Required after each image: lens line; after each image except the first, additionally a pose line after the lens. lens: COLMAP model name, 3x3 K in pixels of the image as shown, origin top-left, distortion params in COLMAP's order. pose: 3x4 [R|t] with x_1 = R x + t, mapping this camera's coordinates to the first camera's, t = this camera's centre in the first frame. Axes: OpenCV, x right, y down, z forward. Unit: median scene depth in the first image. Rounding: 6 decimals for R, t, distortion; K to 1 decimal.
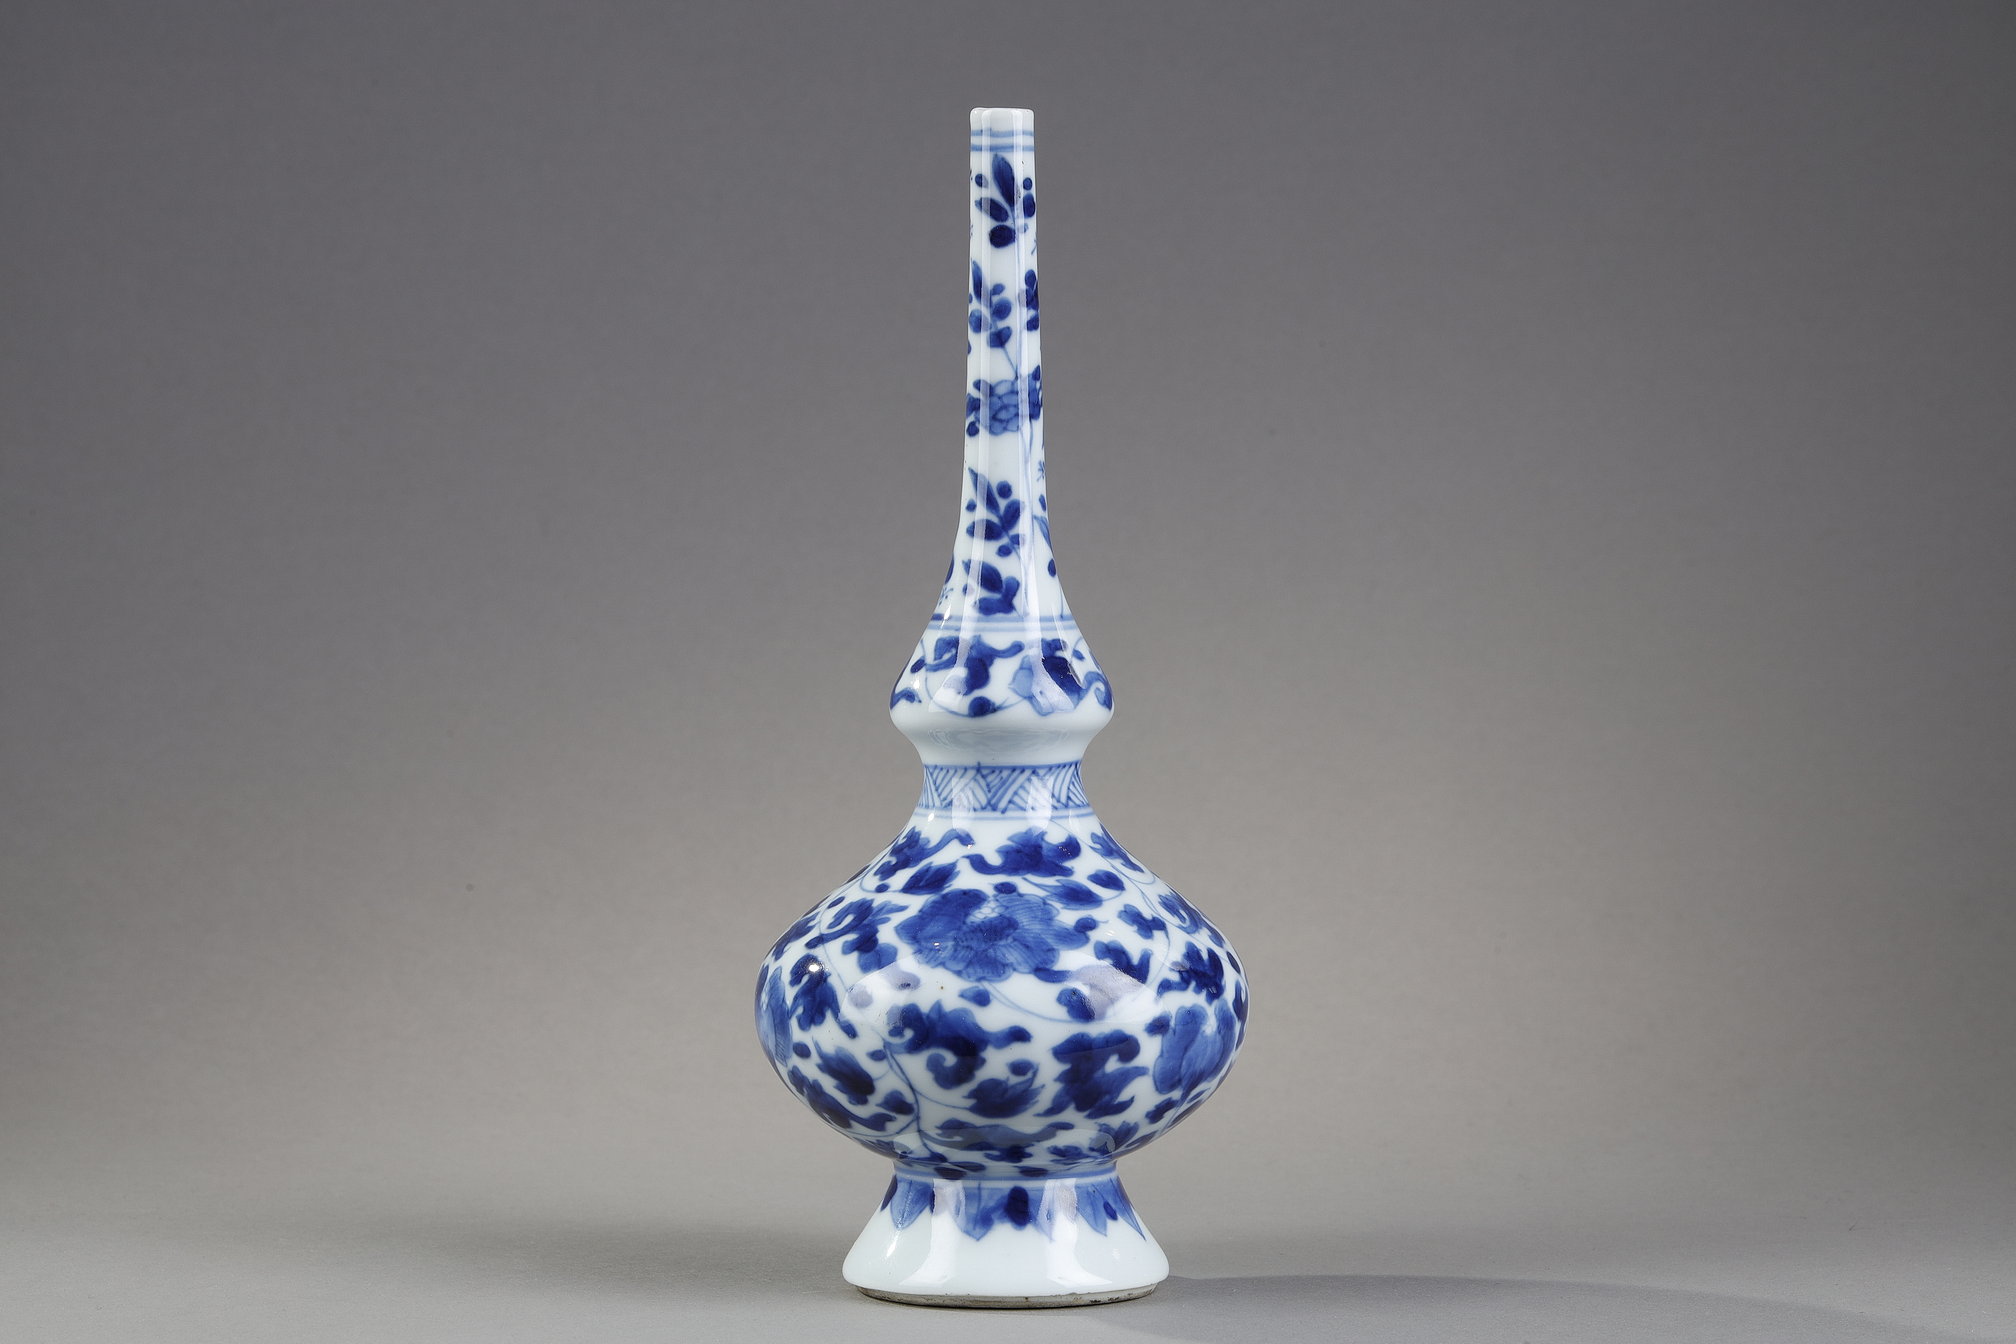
lens RADIAL K [[6649.4, 0, 1017.8], [0, 6649.4, 680.8], [0, 0, 1]] dist [-0.106537, 0.000000]
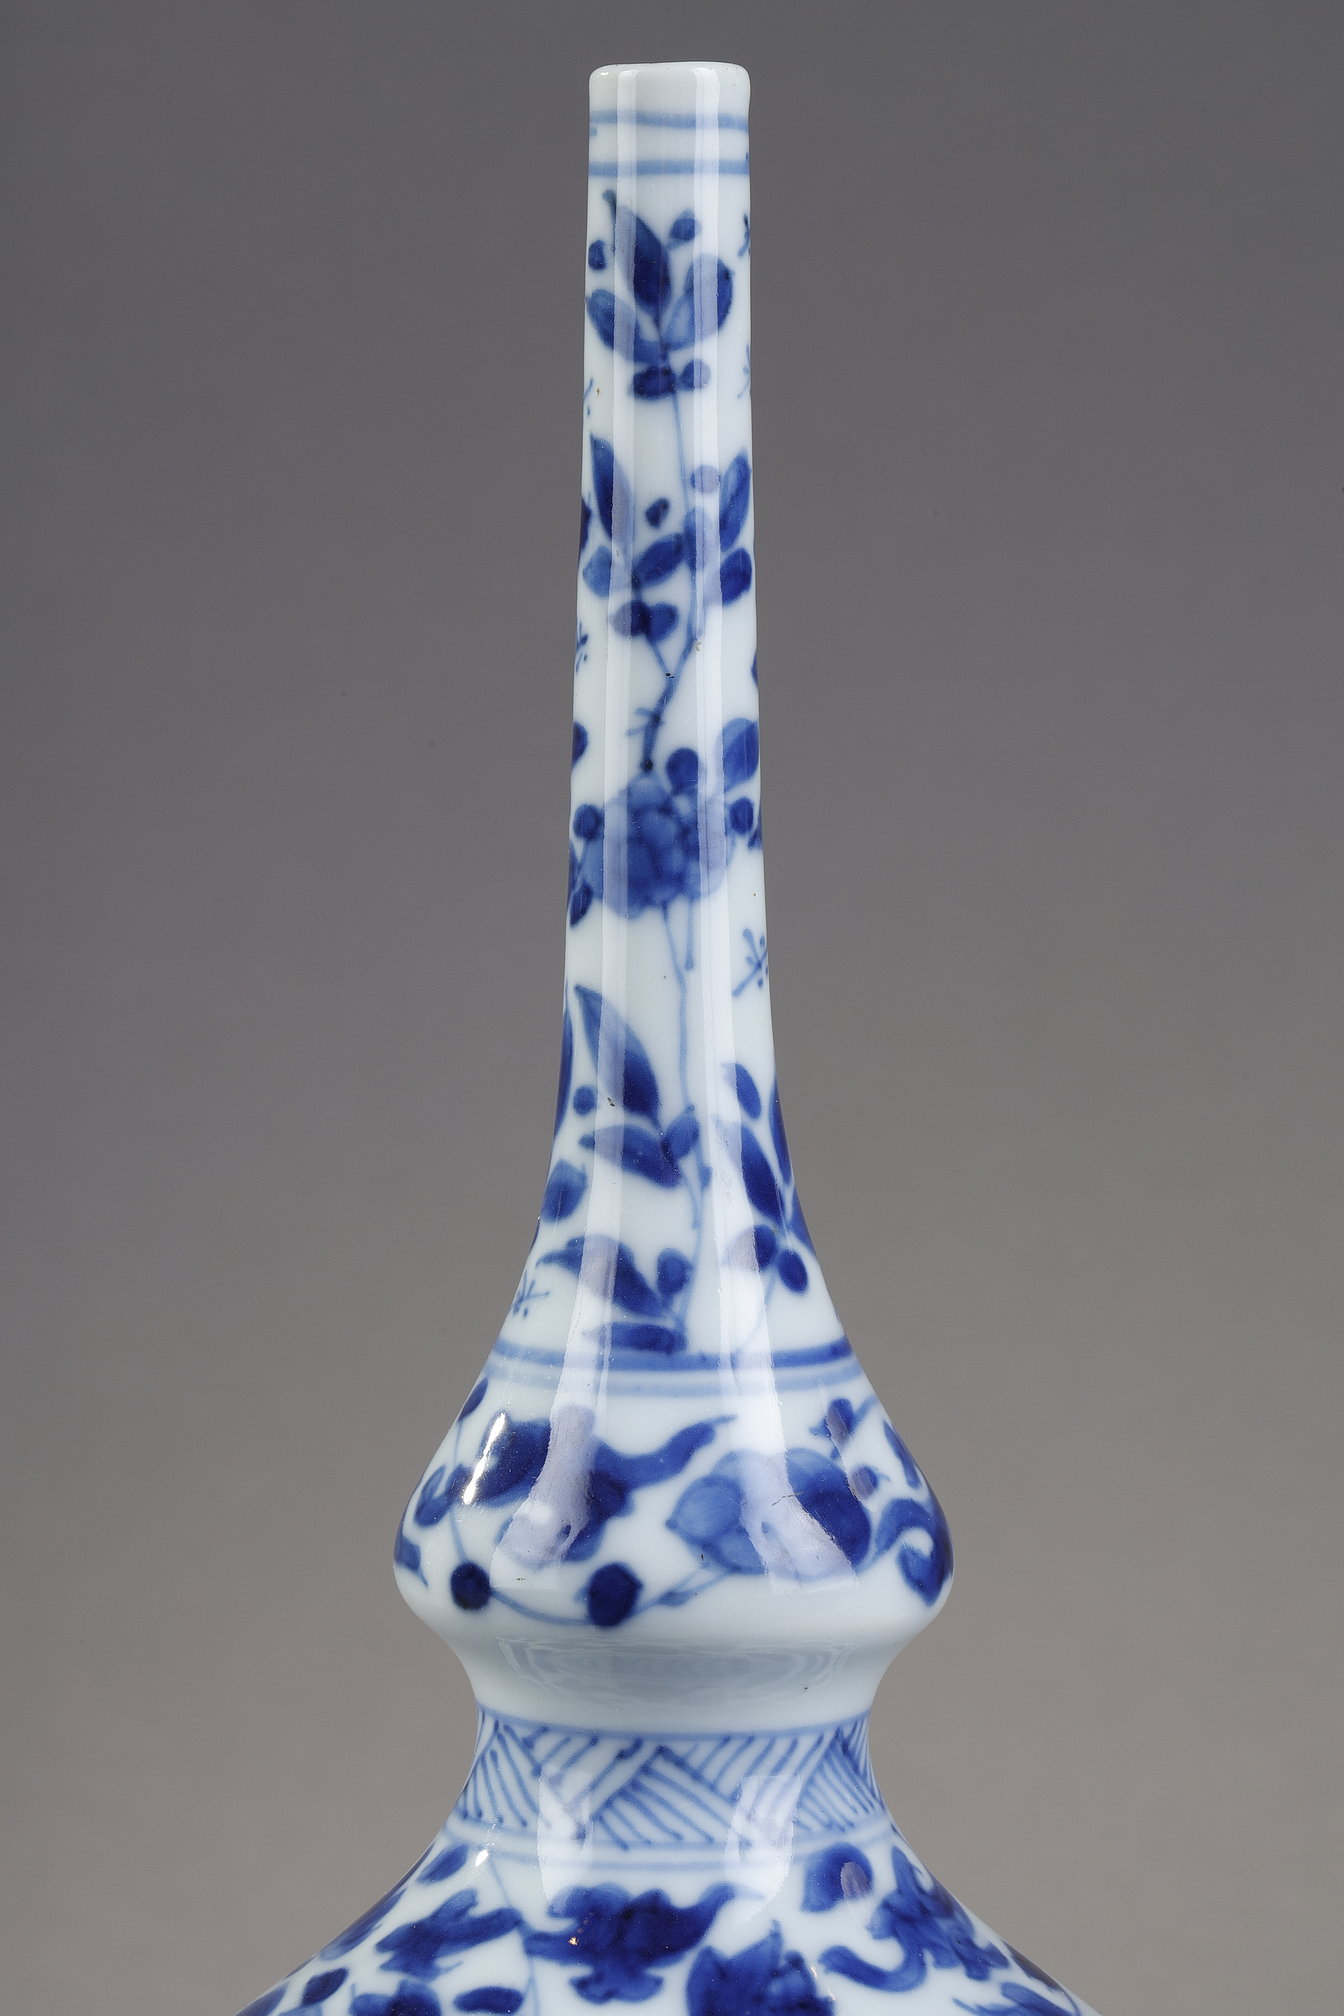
lens RADIAL K [[6649.4, 0, 668.1], [0, 6649.4, 1007.9], [0, 0, 1]] dist [-0.106537, 0.000000]
pose [[0.999907, 0.008562, -0.010648, 0.002184], [-0.009540, 0.995388, -0.095458, 0.007232], [0.009782, 0.095551, 0.995376, 0.612024]]
